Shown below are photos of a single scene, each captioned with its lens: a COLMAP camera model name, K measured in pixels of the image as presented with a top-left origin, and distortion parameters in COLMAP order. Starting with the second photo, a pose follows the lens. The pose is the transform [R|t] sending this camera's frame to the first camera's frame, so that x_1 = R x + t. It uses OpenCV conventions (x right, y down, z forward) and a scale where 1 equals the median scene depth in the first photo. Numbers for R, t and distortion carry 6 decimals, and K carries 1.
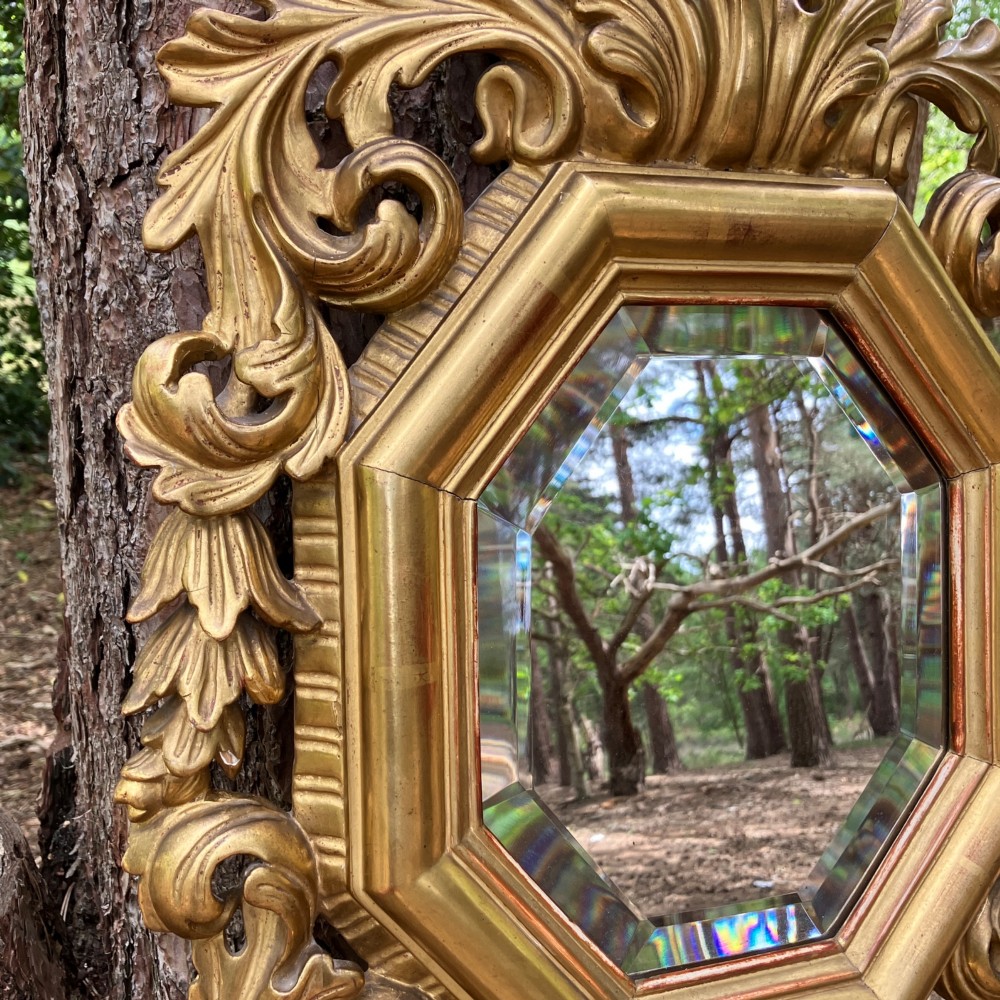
lens RADIAL K [[1212.1, 0, 483.1], [0, 1212.1, 517.1], [0, 0, 1]] dist [0.009280, 0.000000]
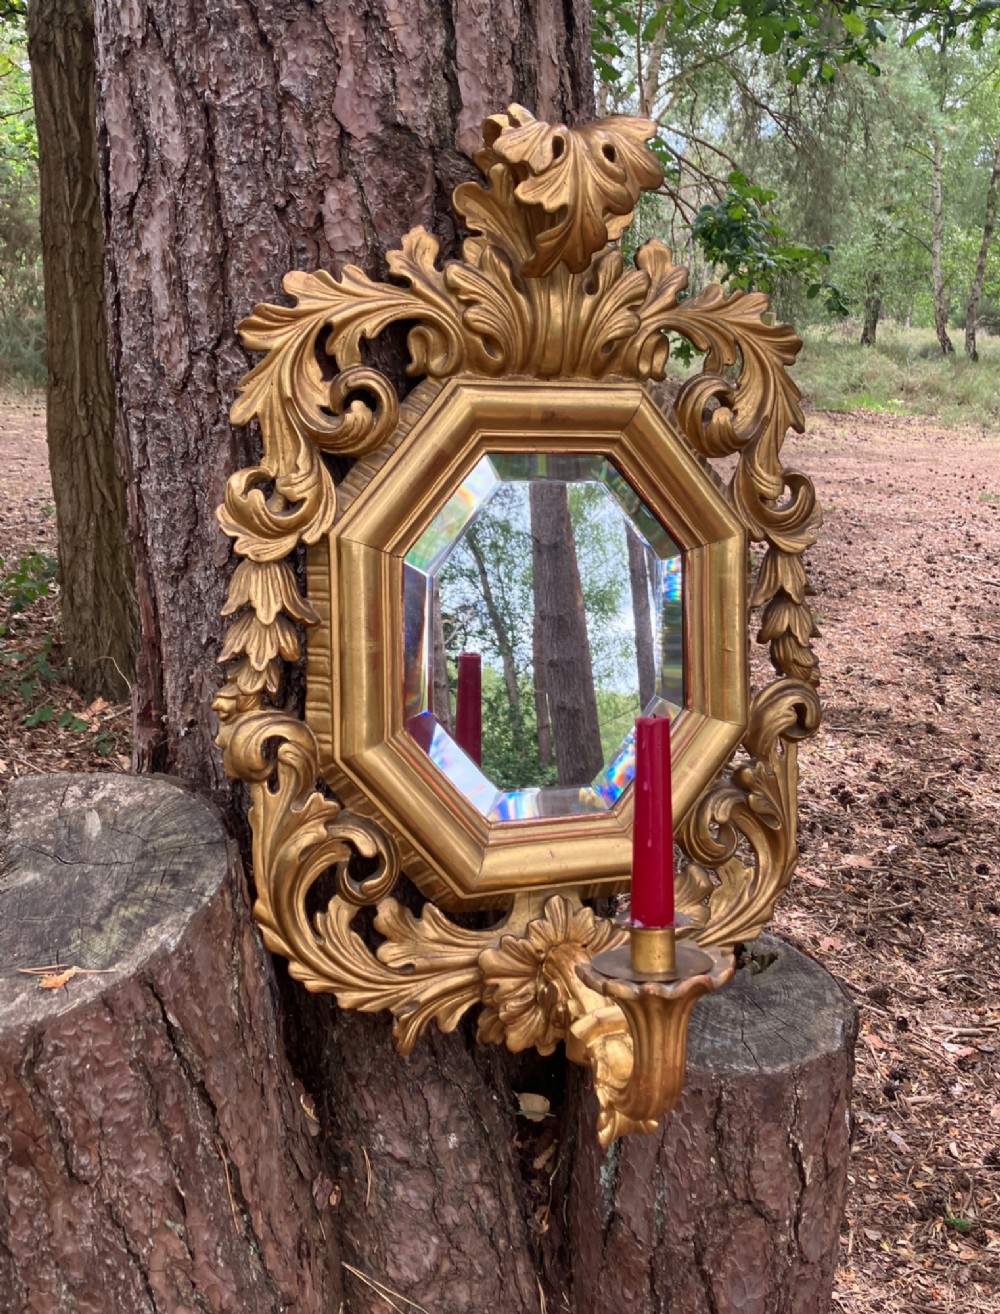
lens RADIAL K [[1258.5, 0, 511.5], [0, 1258.5, 615.8], [0, 0, 1]] dist [0.084043, 0.000000]
pose [[0.999154, 0.016308, -0.037753, 0.241657], [-0.015957, 0.999827, 0.009594, 0.056378], [0.037903, -0.008983, 0.999241, -0.973222]]
